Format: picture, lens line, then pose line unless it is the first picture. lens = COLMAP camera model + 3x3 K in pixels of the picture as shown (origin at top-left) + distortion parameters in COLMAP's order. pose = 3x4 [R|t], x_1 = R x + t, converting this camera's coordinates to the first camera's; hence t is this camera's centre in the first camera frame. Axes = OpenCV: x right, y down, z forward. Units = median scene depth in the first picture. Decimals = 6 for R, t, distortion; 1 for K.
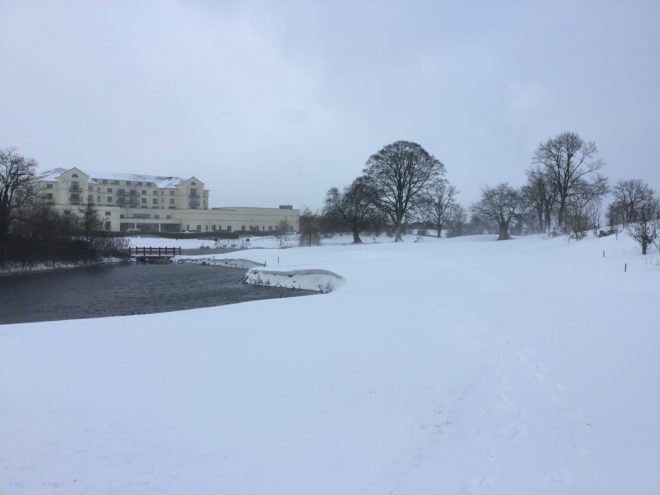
lens RADIAL K [[584.8, 0, 328.7], [0, 584.8, 248.9], [0, 0, 1]] dist [0.036738, -0.020436]
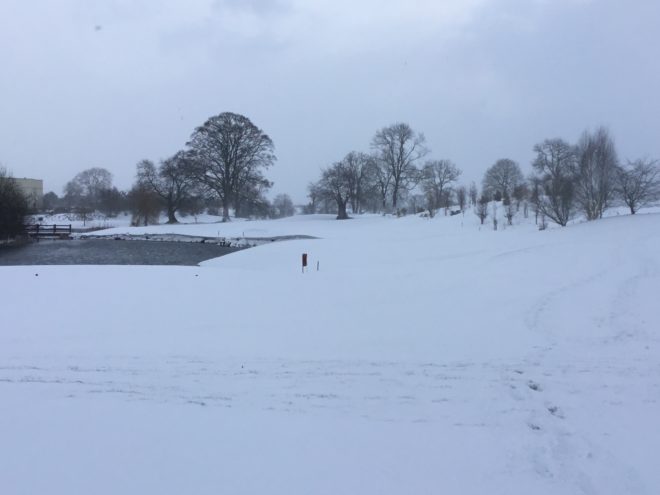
lens RADIAL K [[964.6, 0, 330.3], [0, 964.6, 246.3], [0, 0, 1]] dist [-0.012277, 0.000000]
pose [[0.923784, -0.008591, 0.382817, -0.318753], [0.005468, 0.999942, 0.009247, 0.014417], [-0.382874, -0.006449, 0.923778, -0.485445]]
